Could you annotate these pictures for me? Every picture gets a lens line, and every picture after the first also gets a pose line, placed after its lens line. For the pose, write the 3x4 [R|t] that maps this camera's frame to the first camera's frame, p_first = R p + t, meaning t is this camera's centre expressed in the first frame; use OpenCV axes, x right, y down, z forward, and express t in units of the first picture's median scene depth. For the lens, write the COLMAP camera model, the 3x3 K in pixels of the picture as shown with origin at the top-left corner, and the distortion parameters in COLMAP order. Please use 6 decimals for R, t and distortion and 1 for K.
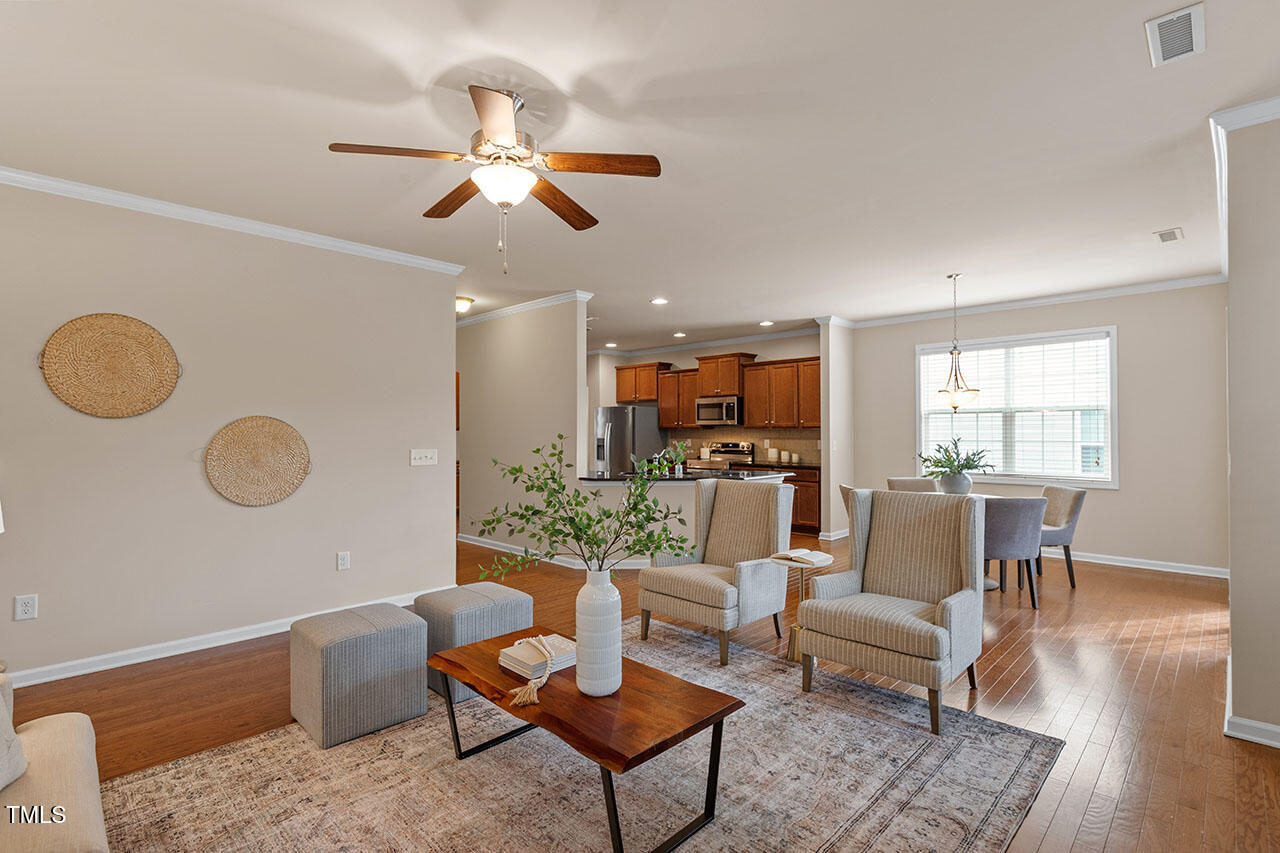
lens RADIAL K [[615.6, 0, 640.0], [0, 615.6, 426.5], [0, 0, 1]] dist [-0.066272, -0.000248]
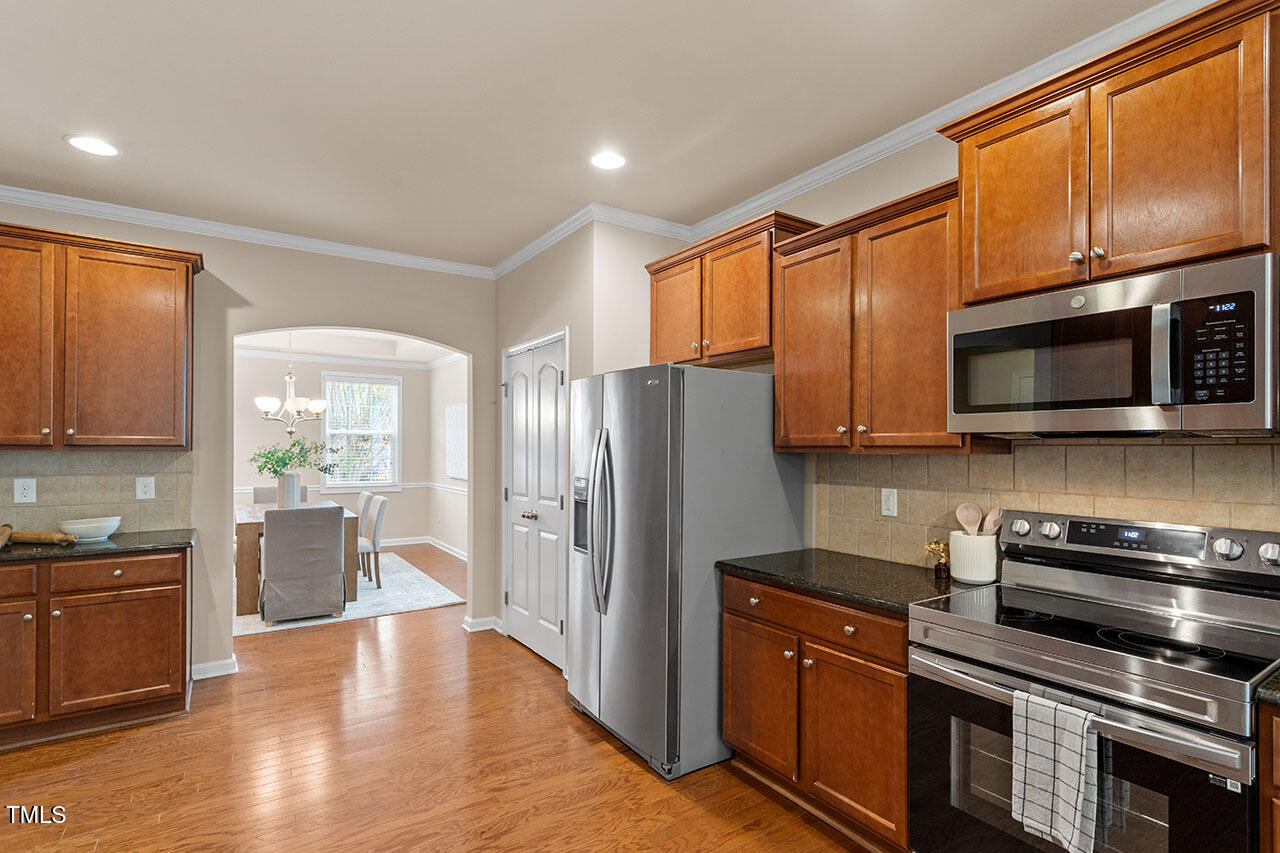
lens RADIAL K [[609.4, 0, 641.3], [0, 609.4, 445.8], [0, 0, 1]] dist [-0.000666, -0.001324]
pose [[0.977359, 0.005200, -0.211522, 0.028398], [-0.003438, 0.999956, 0.008695, -0.000161], [0.211558, -0.007771, 0.977335, 0.685576]]
